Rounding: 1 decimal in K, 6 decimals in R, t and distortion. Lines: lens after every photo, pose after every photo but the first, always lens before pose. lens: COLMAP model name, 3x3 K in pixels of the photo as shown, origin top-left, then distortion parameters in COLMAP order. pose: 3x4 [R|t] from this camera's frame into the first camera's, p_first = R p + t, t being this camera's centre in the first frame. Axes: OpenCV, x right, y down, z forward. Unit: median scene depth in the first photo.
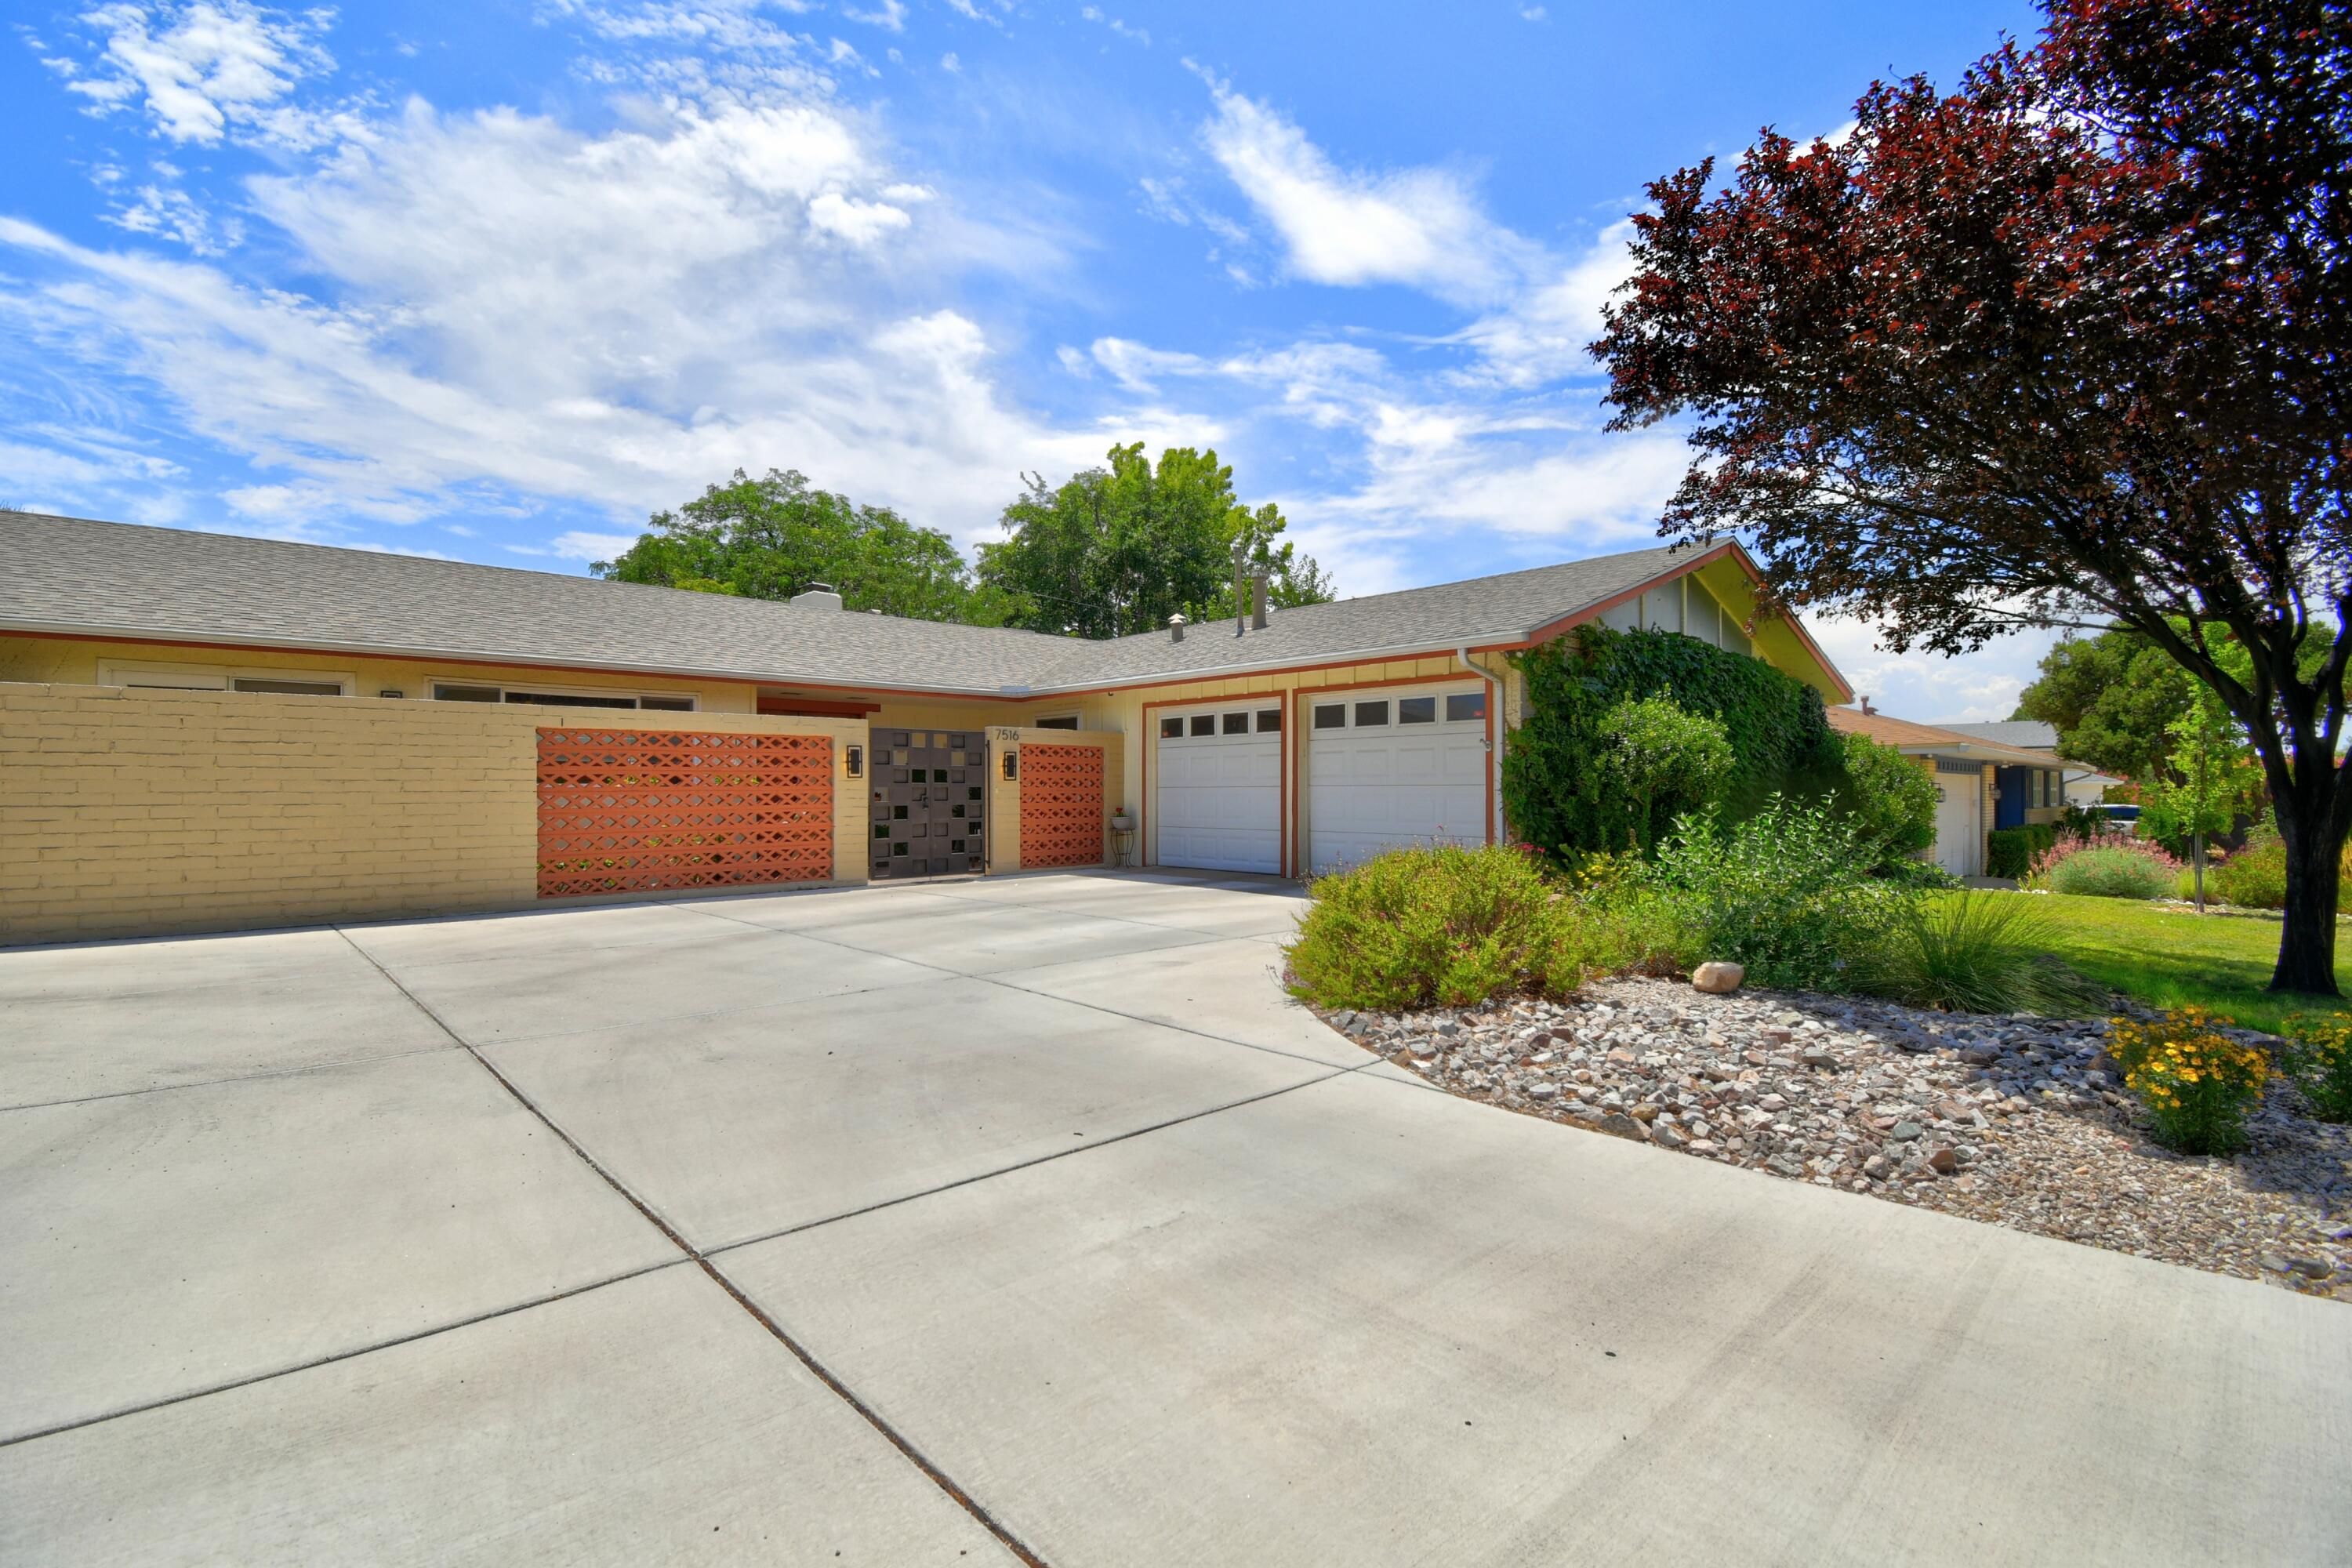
lens RADIAL K [[1054.5, 0, 1182.9], [0, 1054.5, 791.8], [0, 0, 1]] dist [-0.005587, -0.004272]
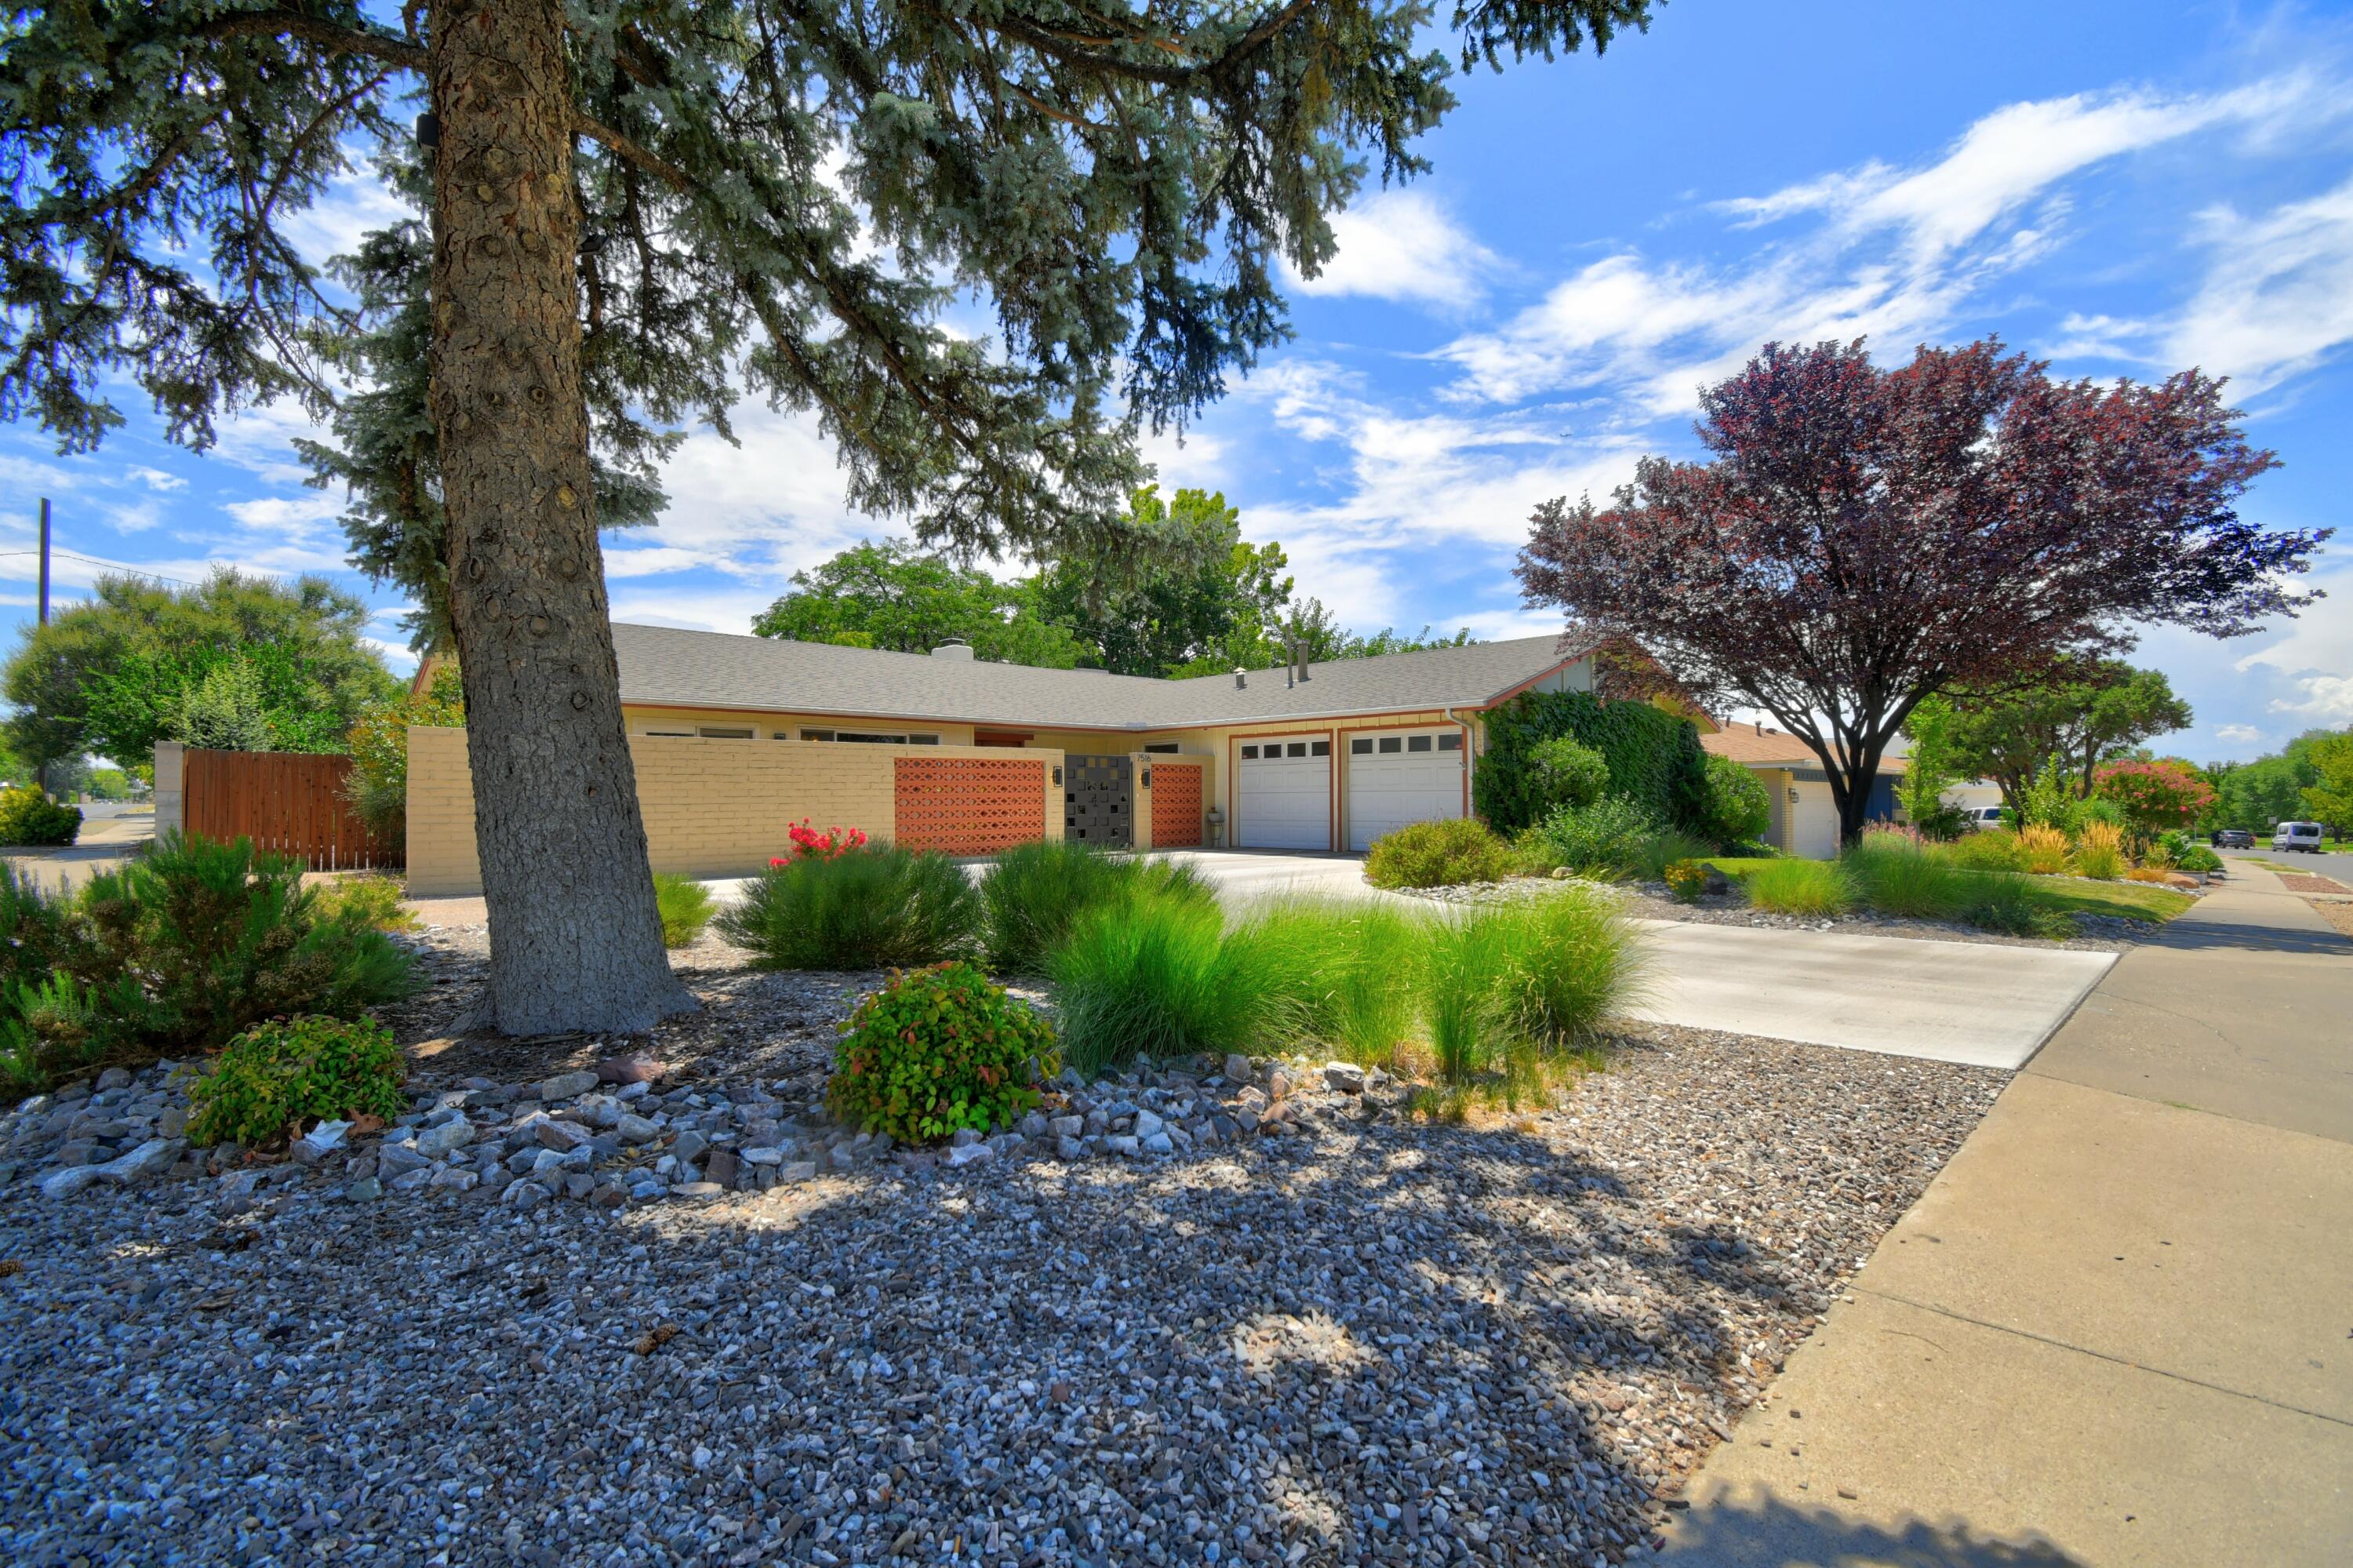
lens RADIAL K [[1055.0, 0, 1156.4], [0, 1055.0, 792.5], [0, 0, 1]] dist [-0.005587, -0.004272]
pose [[0.999945, -0.003180, -0.009952, -0.133165], [0.003095, 0.999959, -0.008505, 0.007449], [0.009978, 0.008473, 0.999914, -0.495740]]
